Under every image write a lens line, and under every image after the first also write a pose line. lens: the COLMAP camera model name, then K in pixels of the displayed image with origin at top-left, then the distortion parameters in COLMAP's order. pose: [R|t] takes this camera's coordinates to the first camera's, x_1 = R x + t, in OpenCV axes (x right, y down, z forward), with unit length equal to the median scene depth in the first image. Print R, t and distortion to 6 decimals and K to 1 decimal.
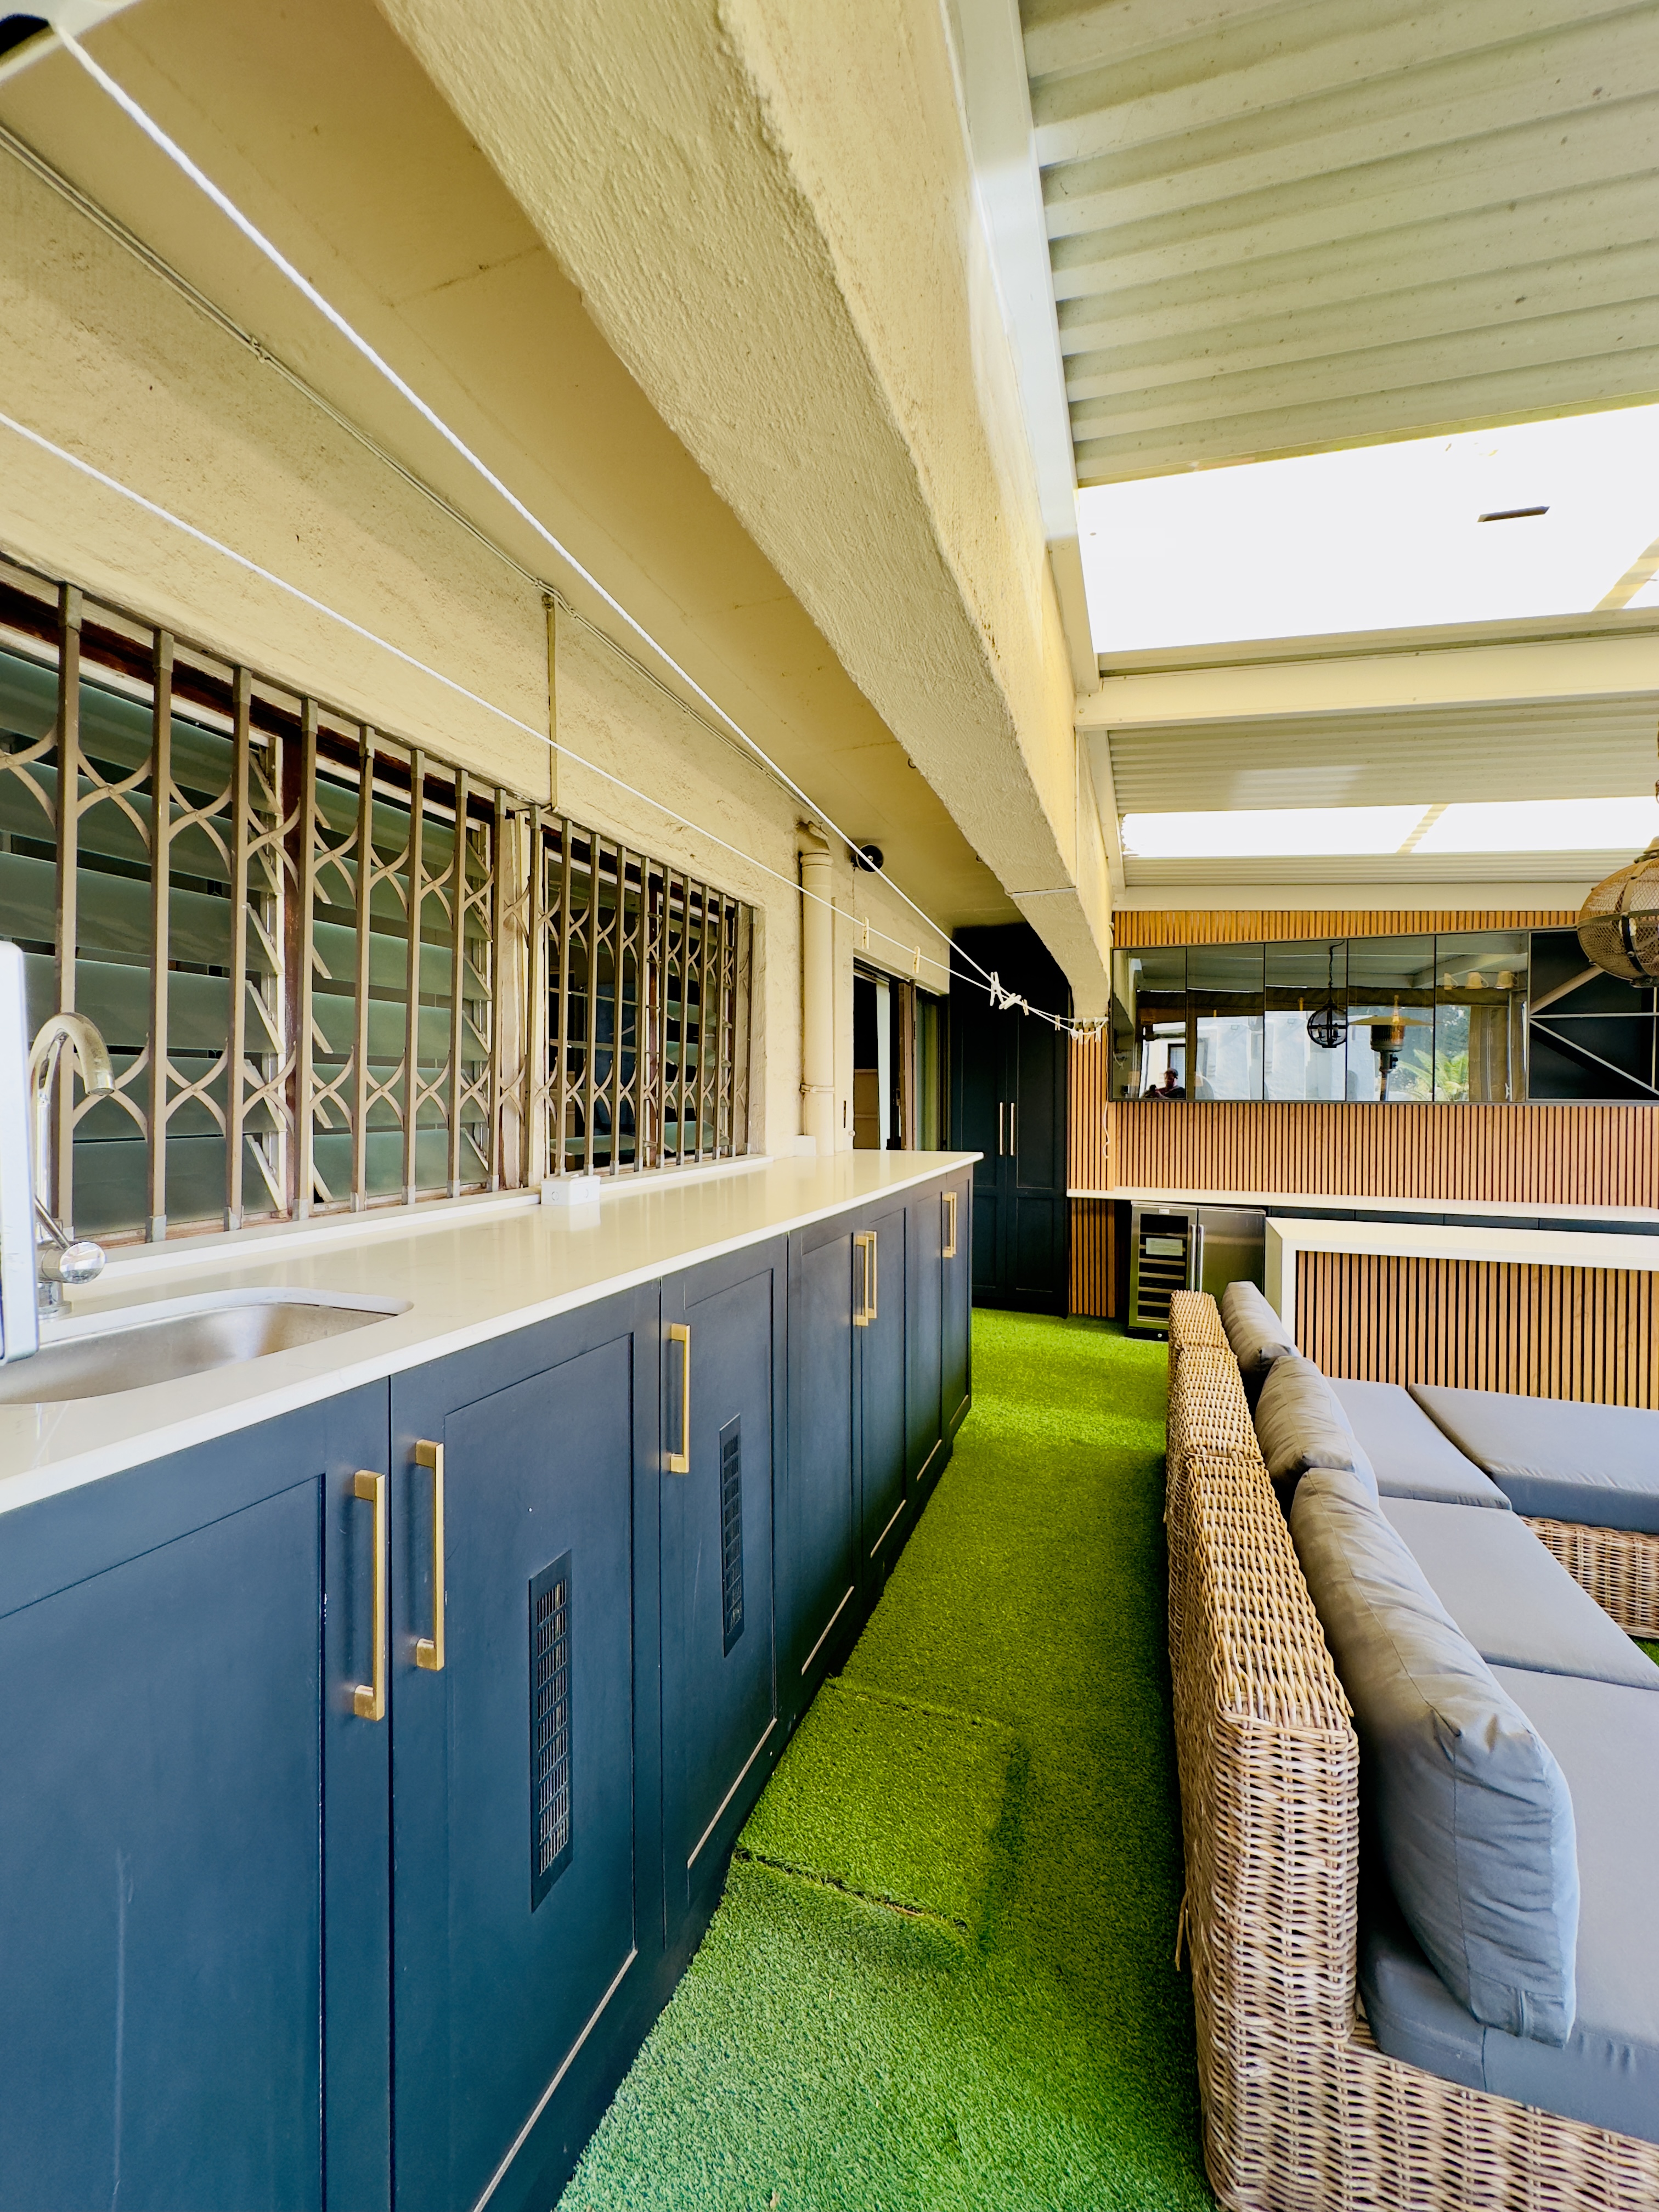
lens RADIAL K [[881.6, 0, 827.5], [0, 881.6, 1102.0], [0, 0, 1]] dist [-0.005793, 0.001606]
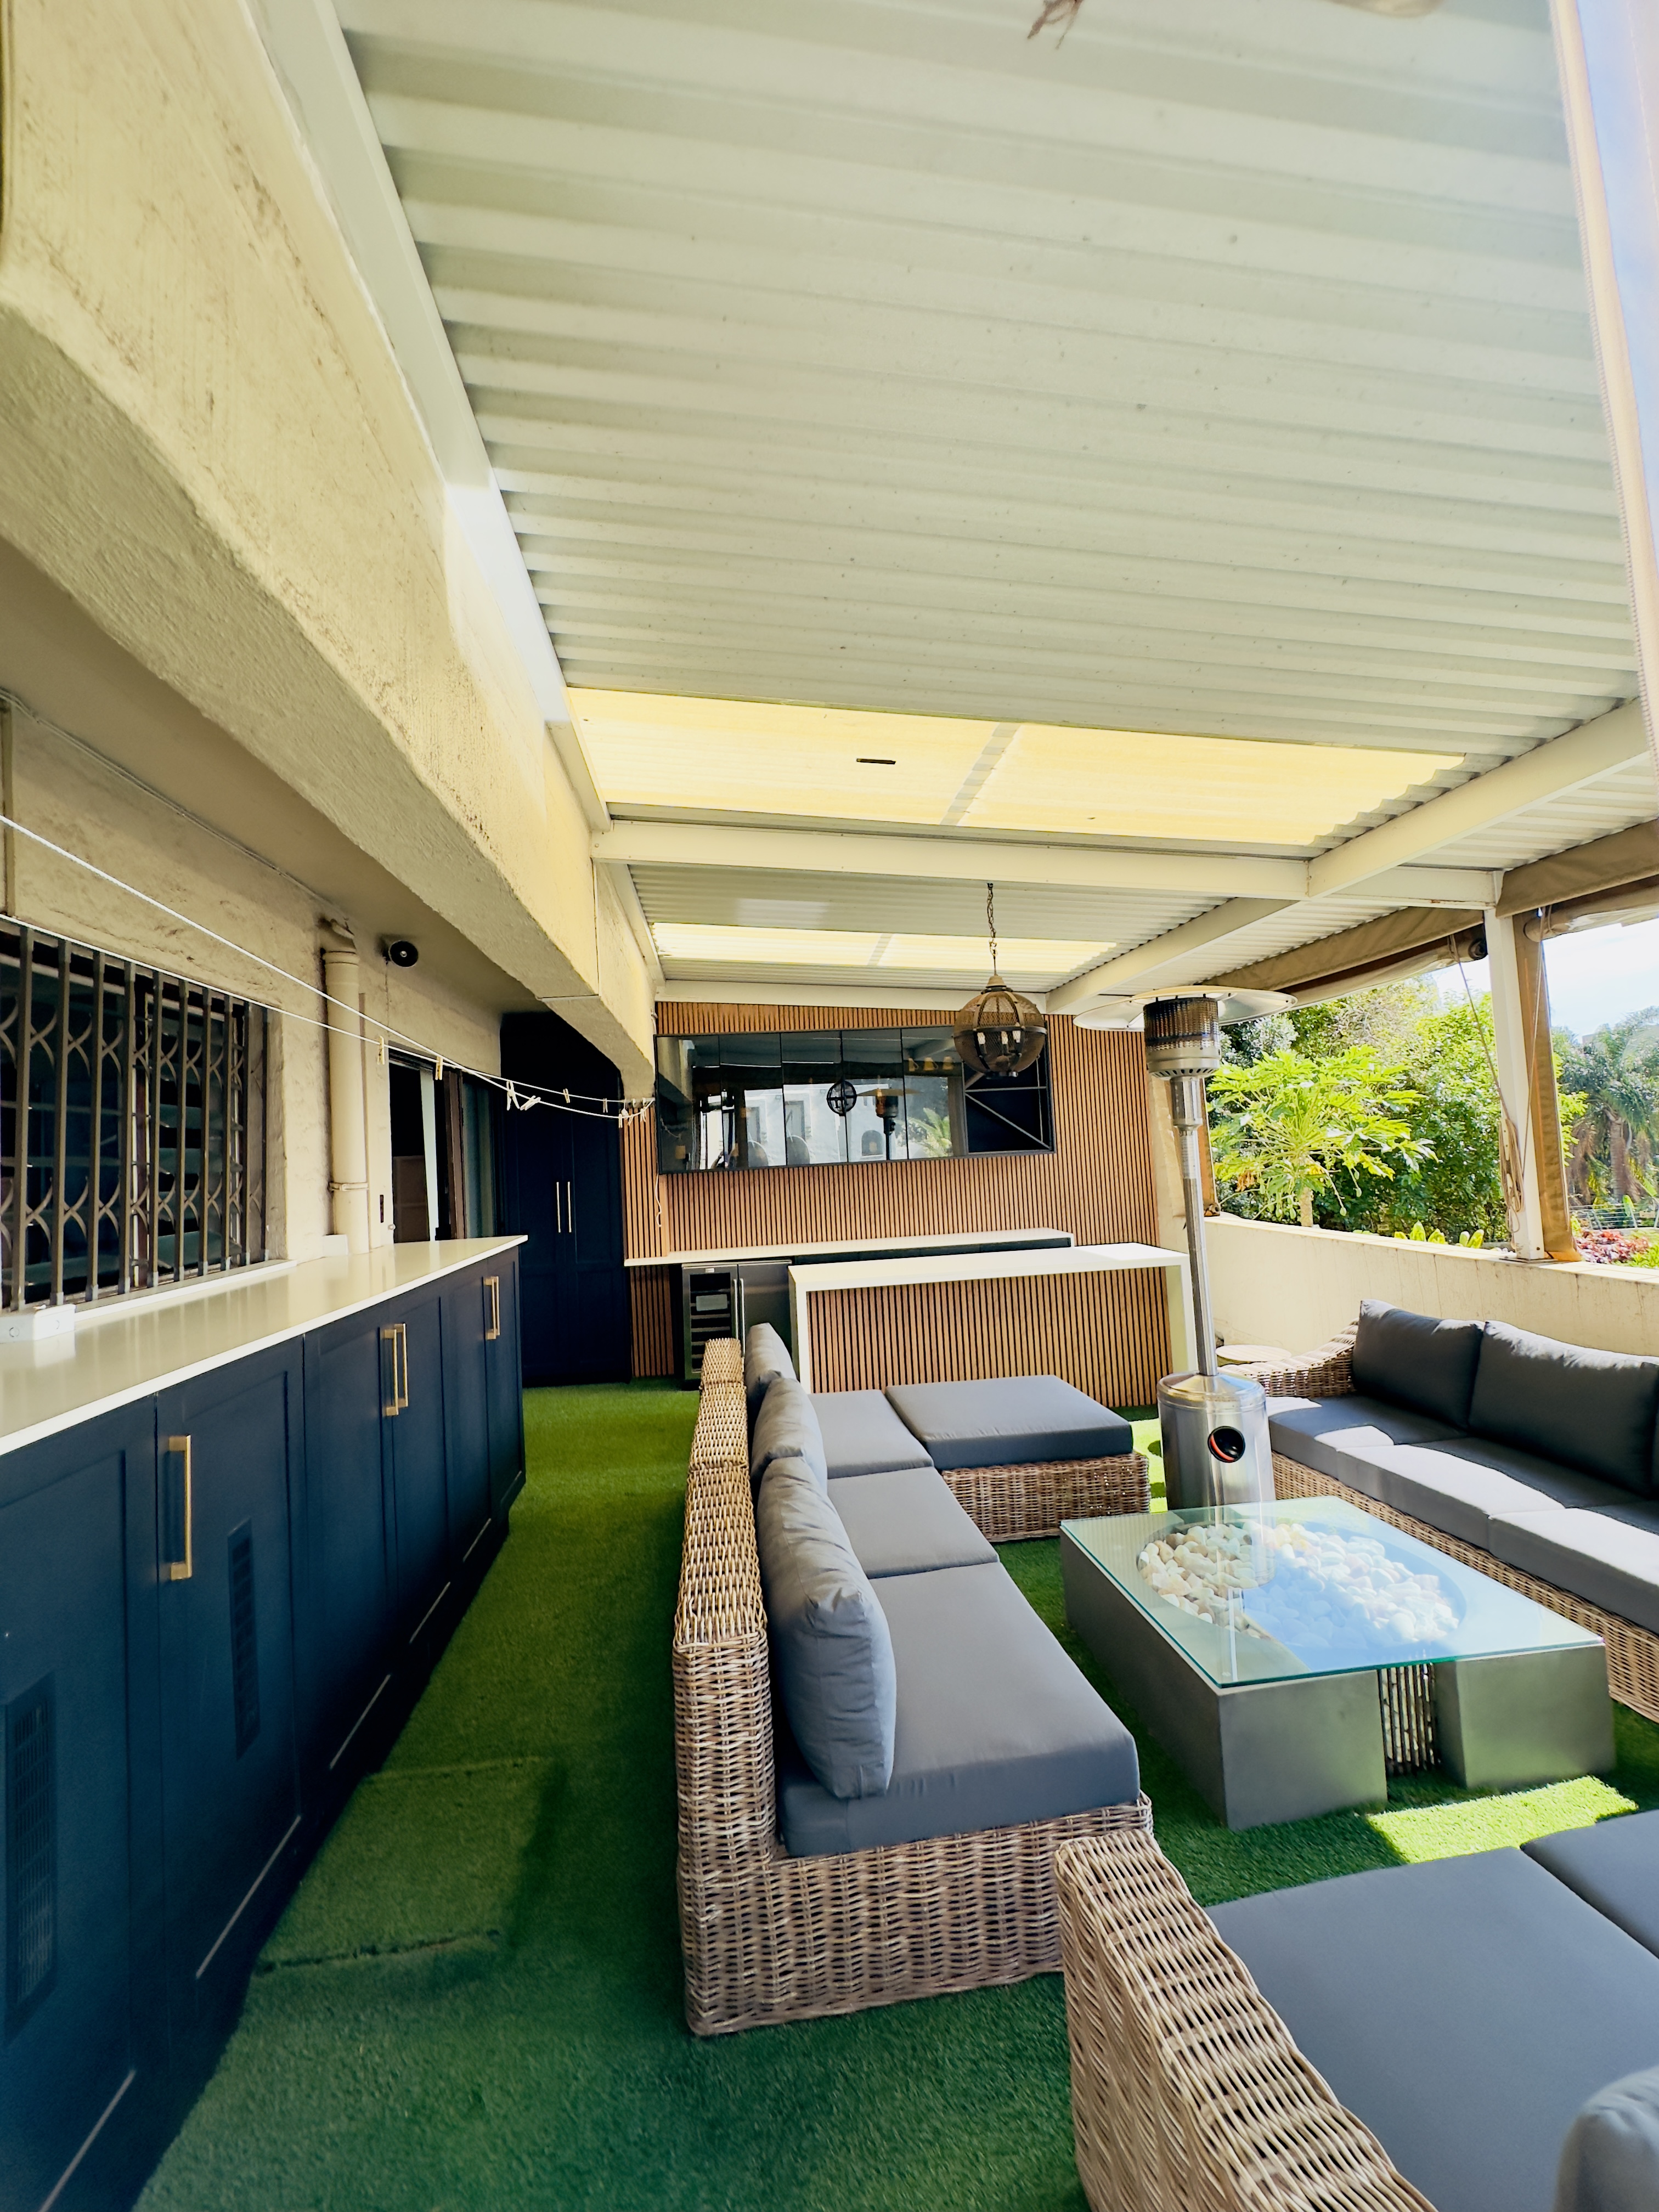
lens RADIAL K [[881.6, 0, 828.8], [0, 881.6, 1102.2], [0, 0, 1]] dist [-0.005793, 0.001606]
pose [[0.890604, -0.025207, 0.454080, 0.034203], [0.060703, 0.996117, -0.063763, -0.019118], [-0.450710, 0.084351, 0.888676, -0.191150]]
